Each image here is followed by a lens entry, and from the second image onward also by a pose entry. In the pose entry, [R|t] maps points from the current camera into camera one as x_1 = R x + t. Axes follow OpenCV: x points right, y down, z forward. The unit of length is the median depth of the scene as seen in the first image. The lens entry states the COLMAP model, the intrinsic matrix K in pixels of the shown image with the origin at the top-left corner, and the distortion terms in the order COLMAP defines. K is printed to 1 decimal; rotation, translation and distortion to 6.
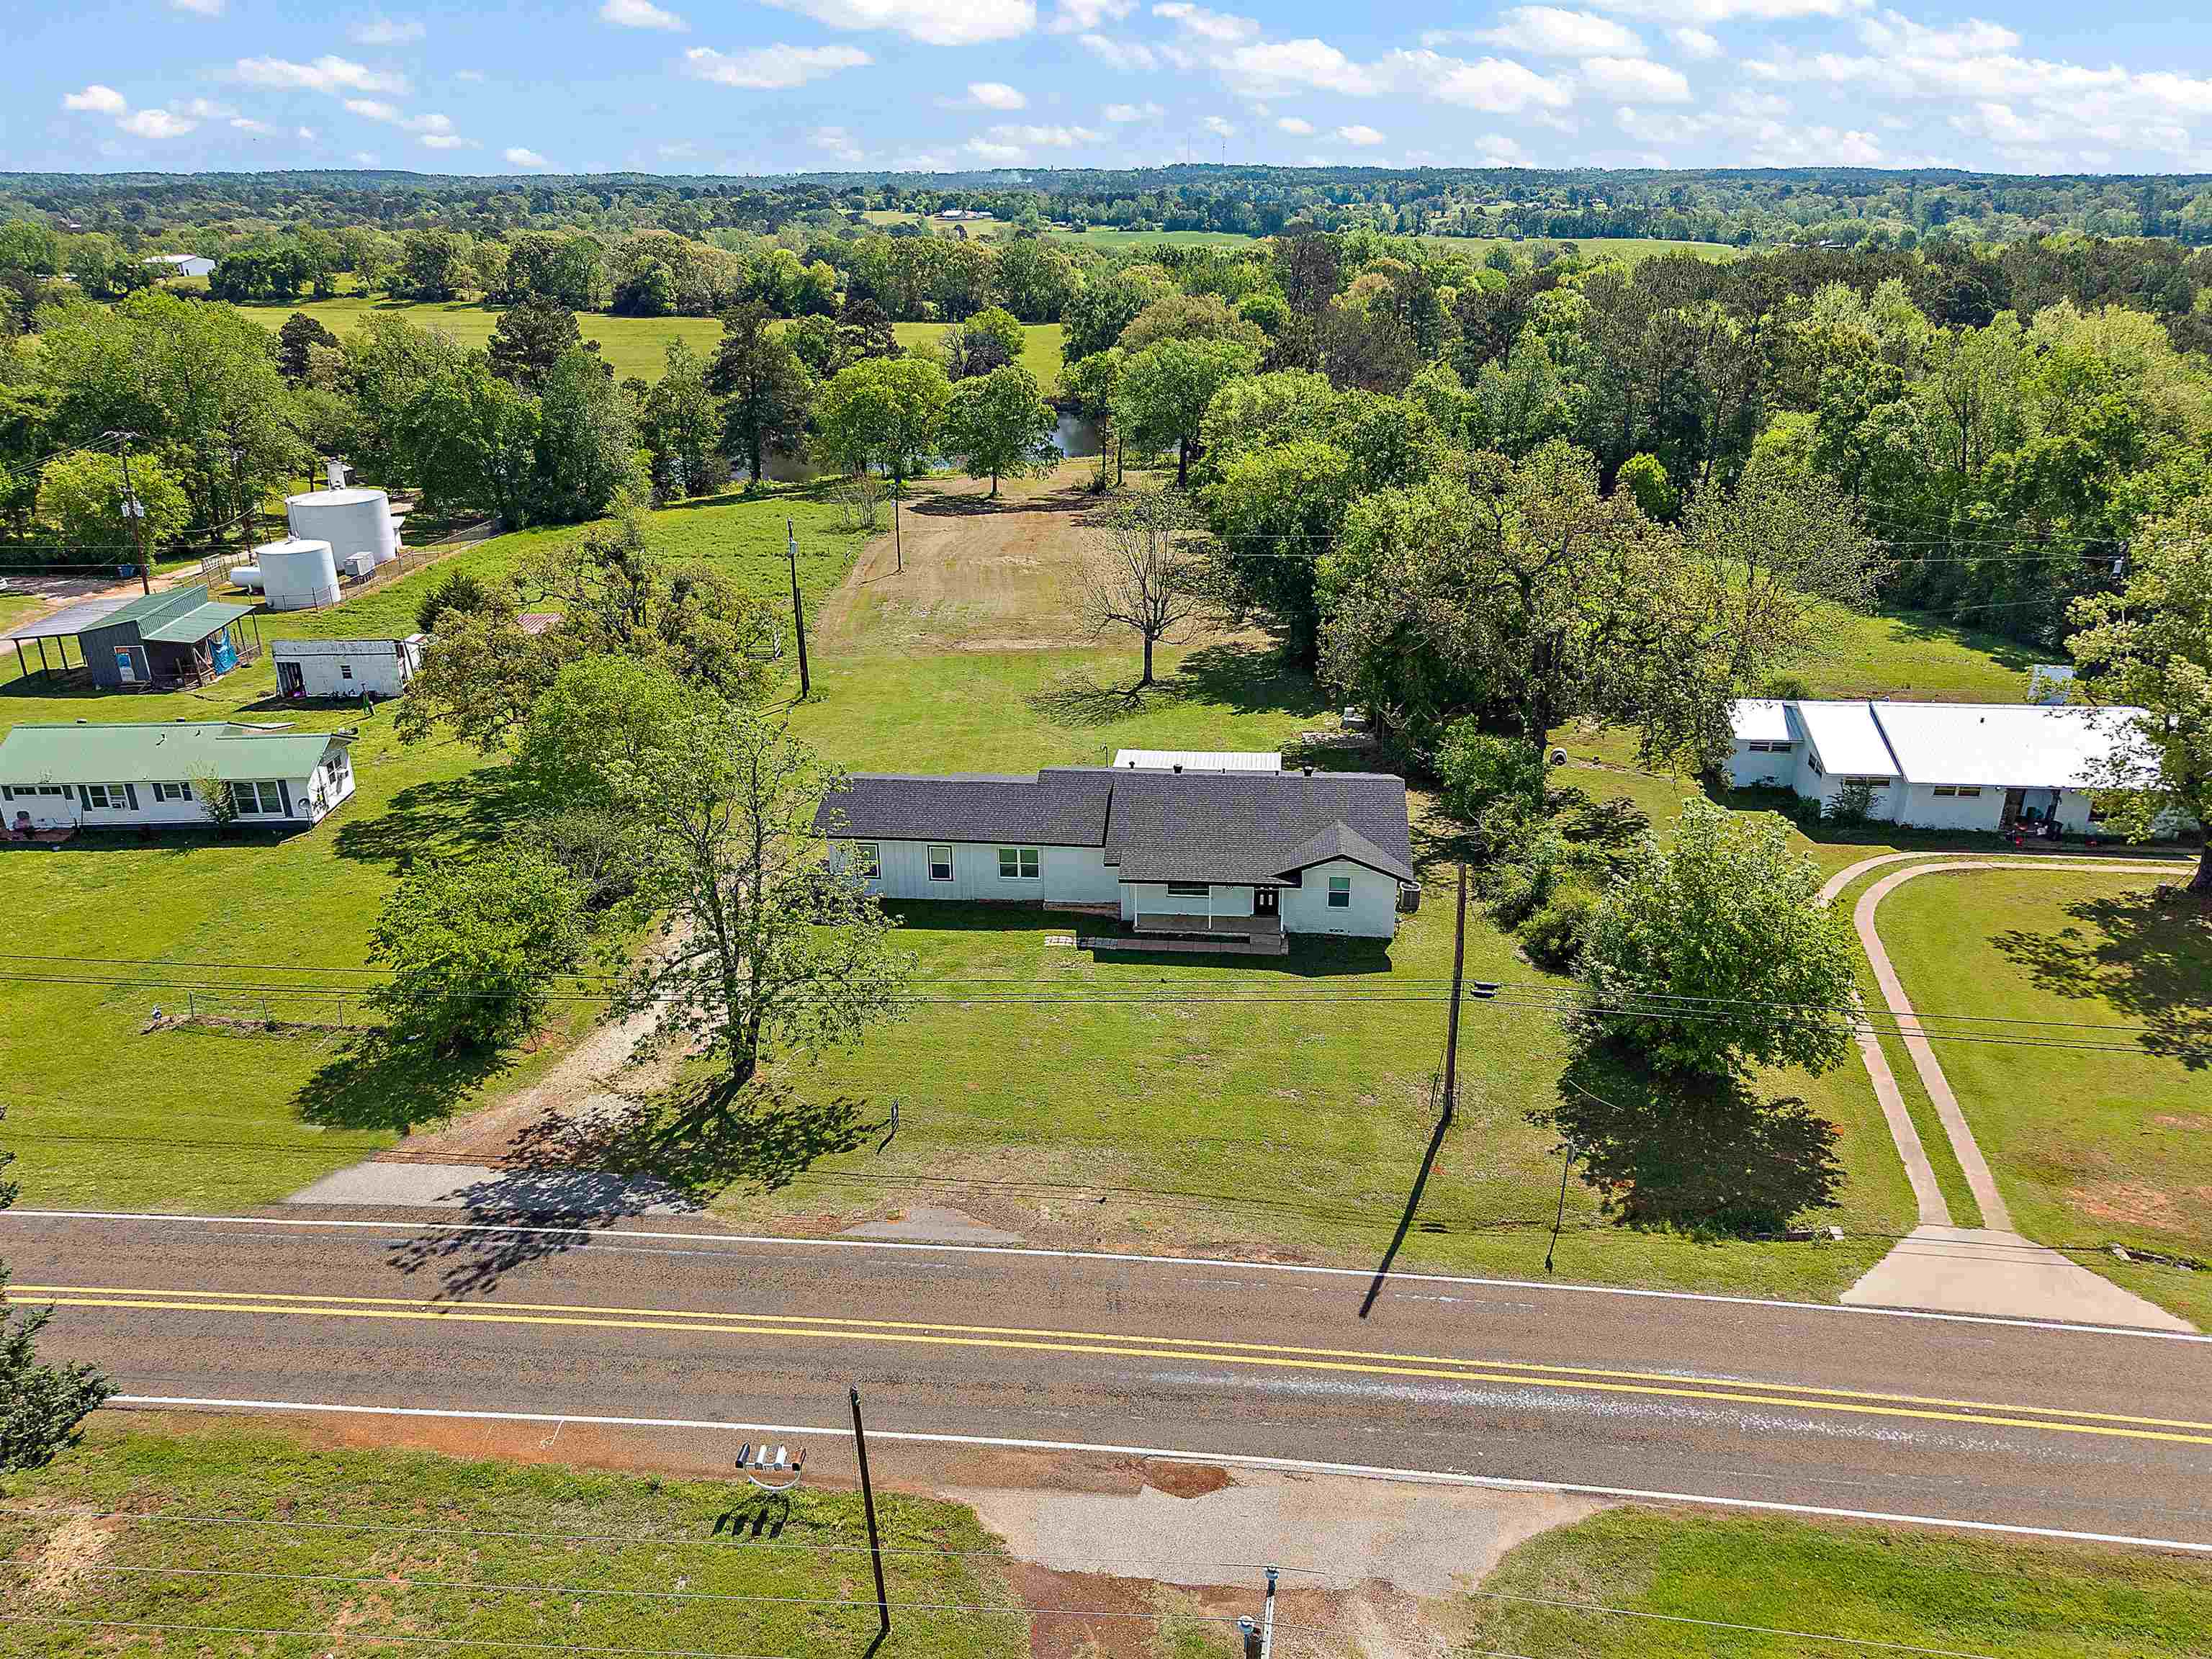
lens RADIAL K [[1551.3, 0, 1107.2], [0, 1551.3, 829.1], [0, 0, 1]] dist [-0.000731, -0.001691]
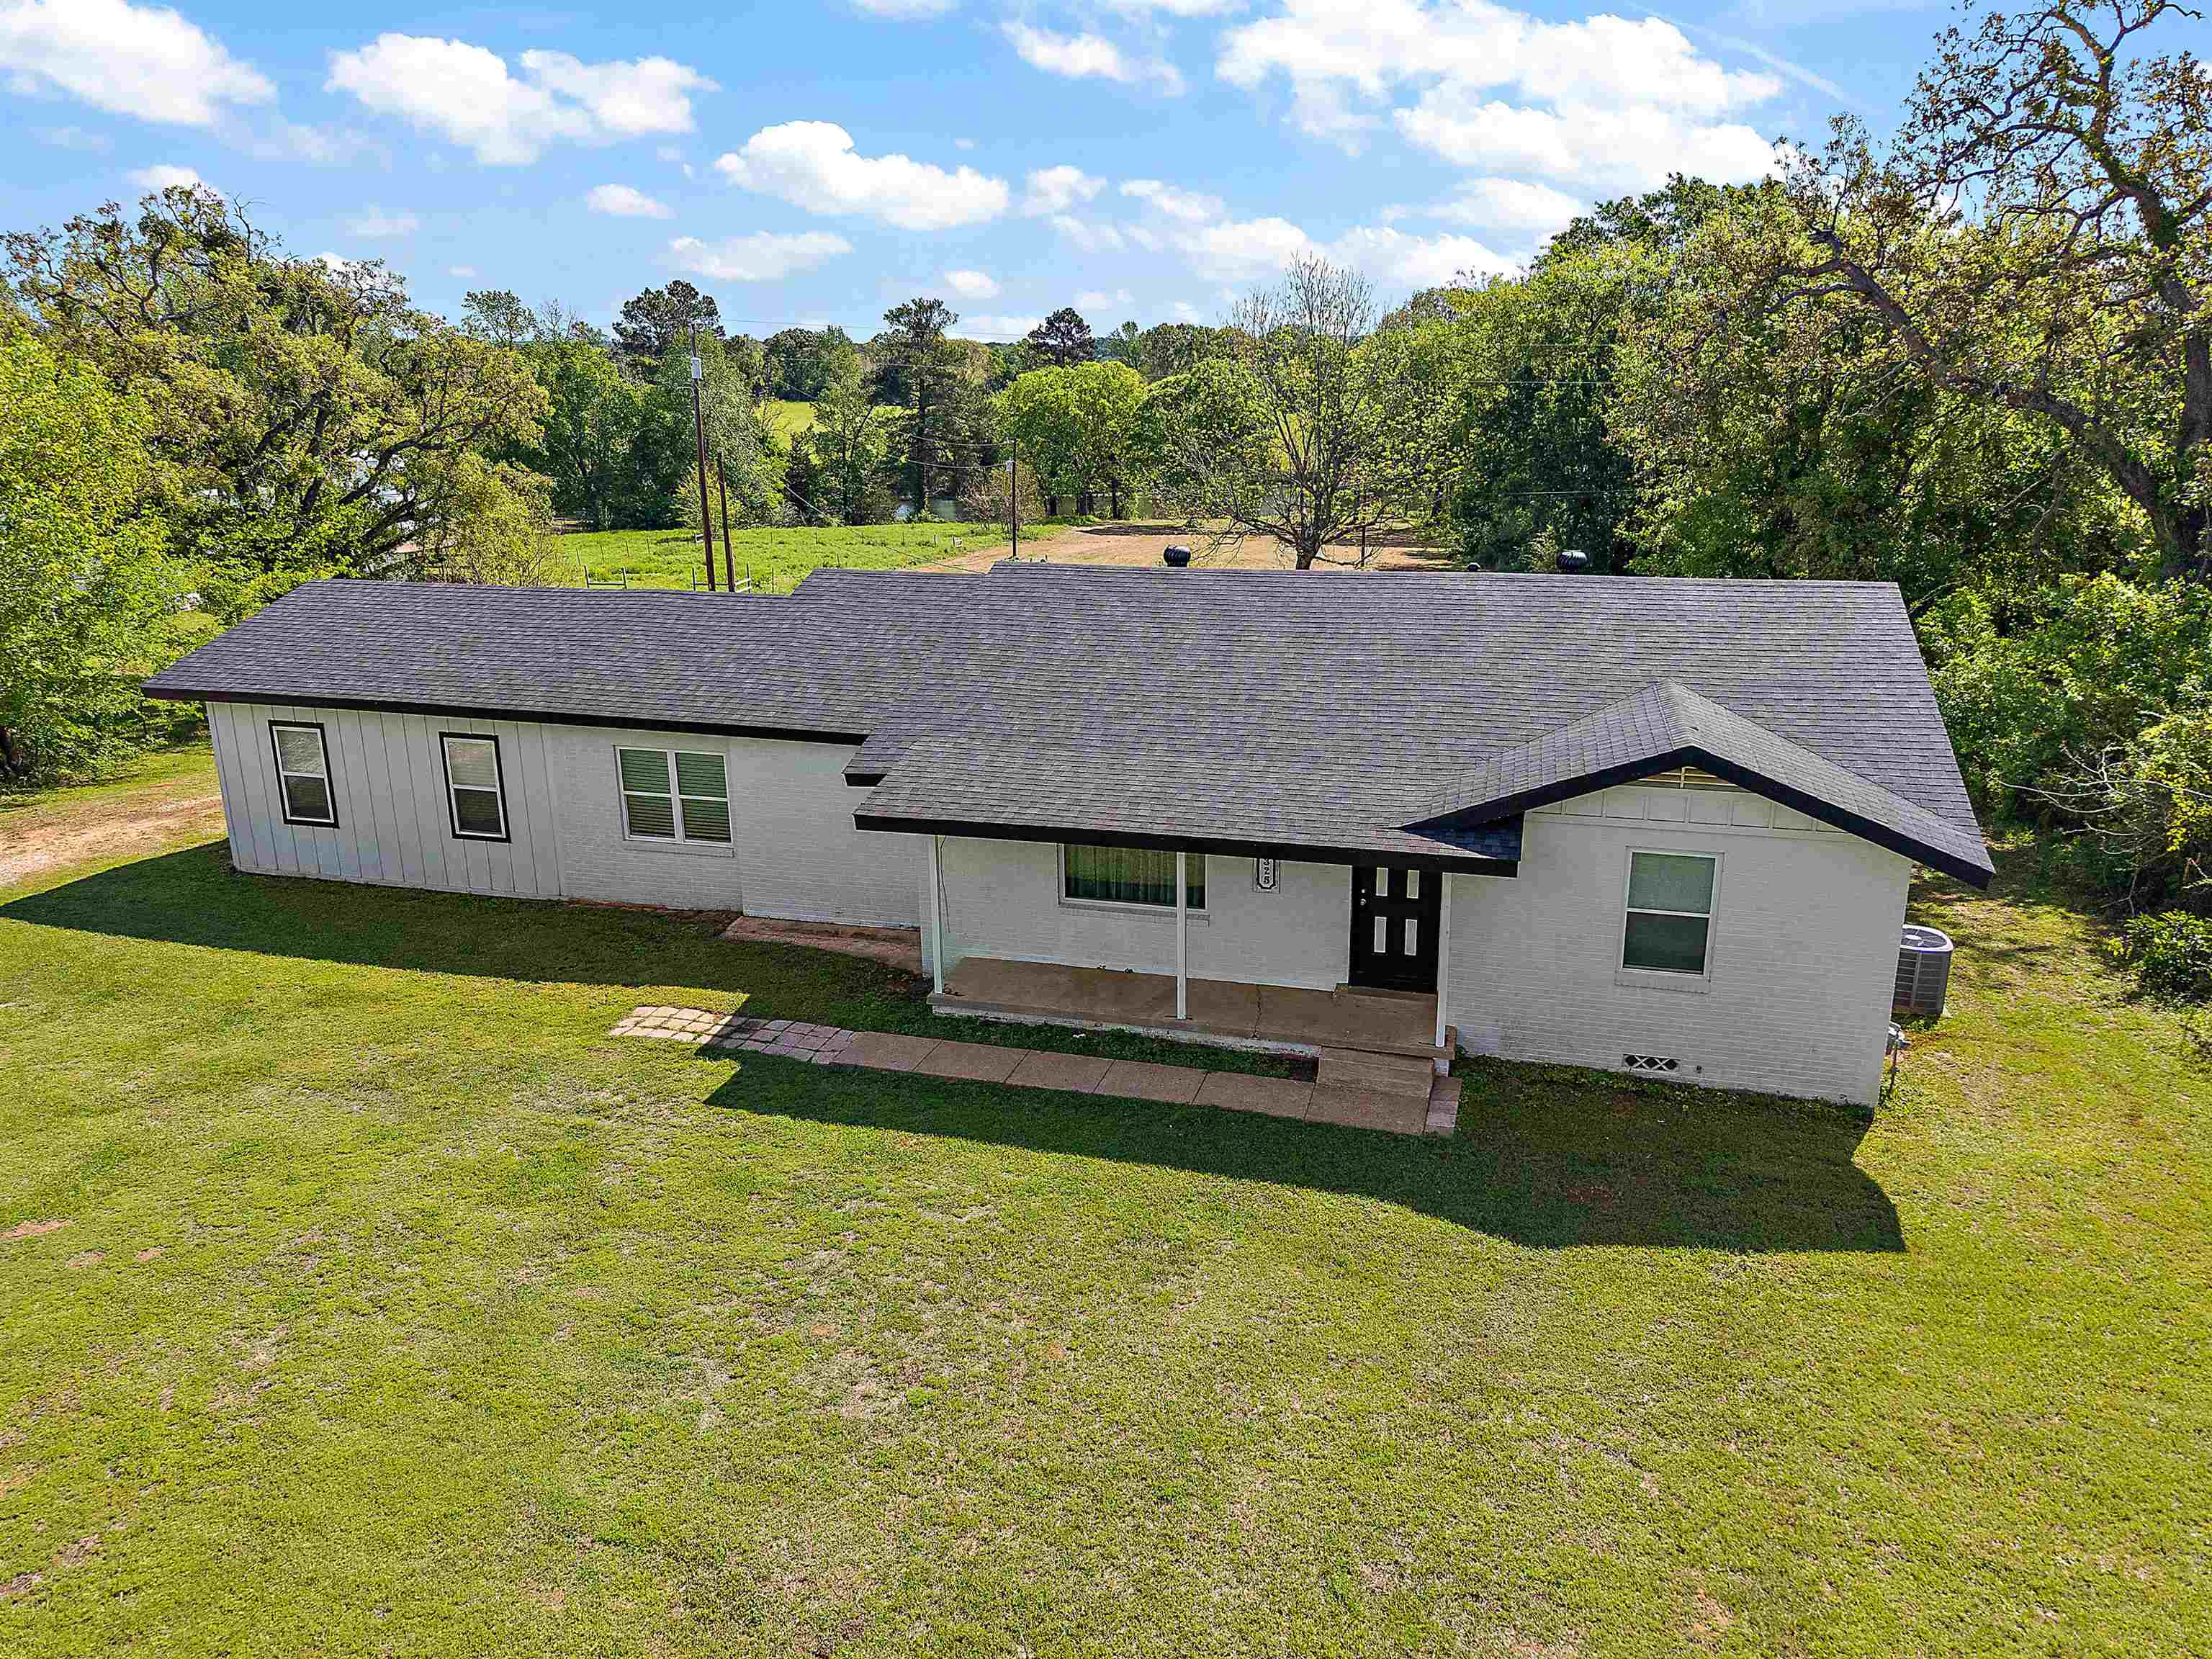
lens RADIAL K [[1551.3, 0, 1112.7], [0, 1551.3, 828.5], [0, 0, 1]] dist [-0.000731, -0.001691]
pose [[0.984098, 0.050964, -0.170157, 0.099160], [-0.067292, 0.993518, -0.091615, 0.056041], [0.164385, 0.101608, 0.981149, 0.715312]]
